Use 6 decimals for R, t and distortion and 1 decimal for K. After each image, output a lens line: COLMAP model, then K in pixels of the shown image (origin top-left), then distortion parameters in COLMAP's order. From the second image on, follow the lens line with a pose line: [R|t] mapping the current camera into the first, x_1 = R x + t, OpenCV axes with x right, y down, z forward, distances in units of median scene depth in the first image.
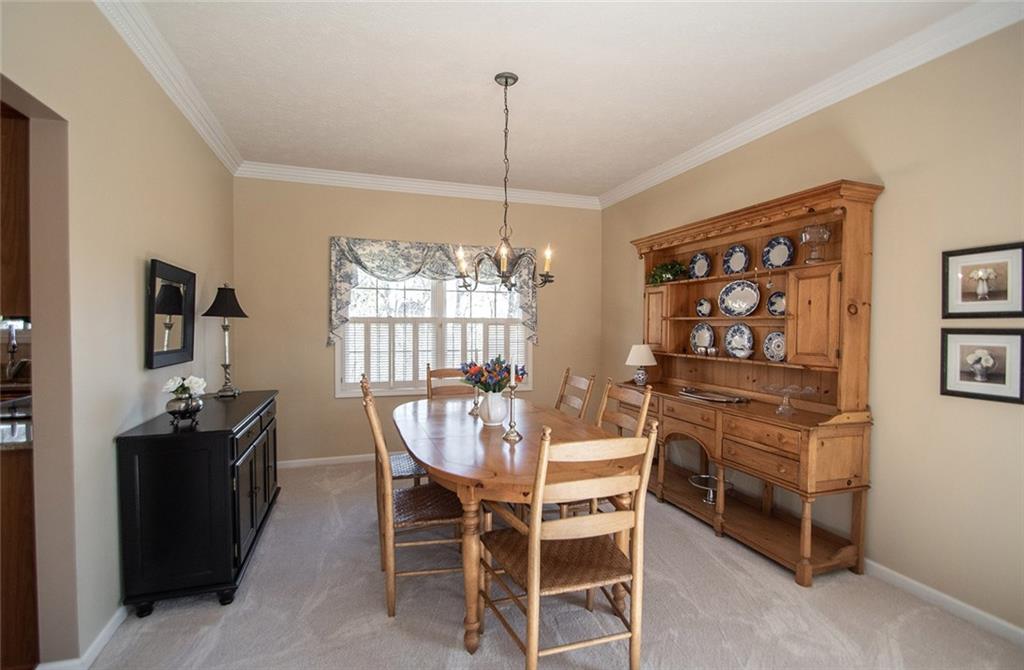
lens RADIAL K [[463.4, 0, 505.5], [0, 463.4, 336.4], [0, 0, 1]] dist [-0.001383, -0.000403]
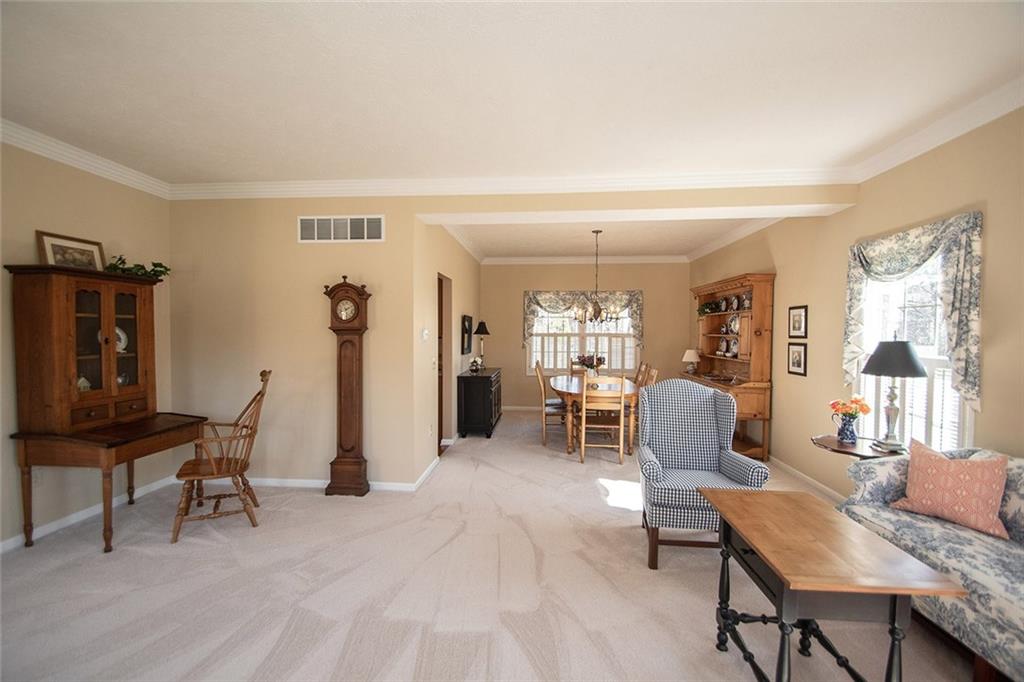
lens RADIAL K [[451.4, 0, 510.3], [0, 451.4, 341.0], [0, 0, 1]] dist [-0.003758, -0.006325]
pose [[0.924105, 0.008481, -0.382045, 0.318267], [-0.010610, 0.999938, -0.003466, -0.002436], [0.381992, 0.007256, 0.924137, -0.840031]]
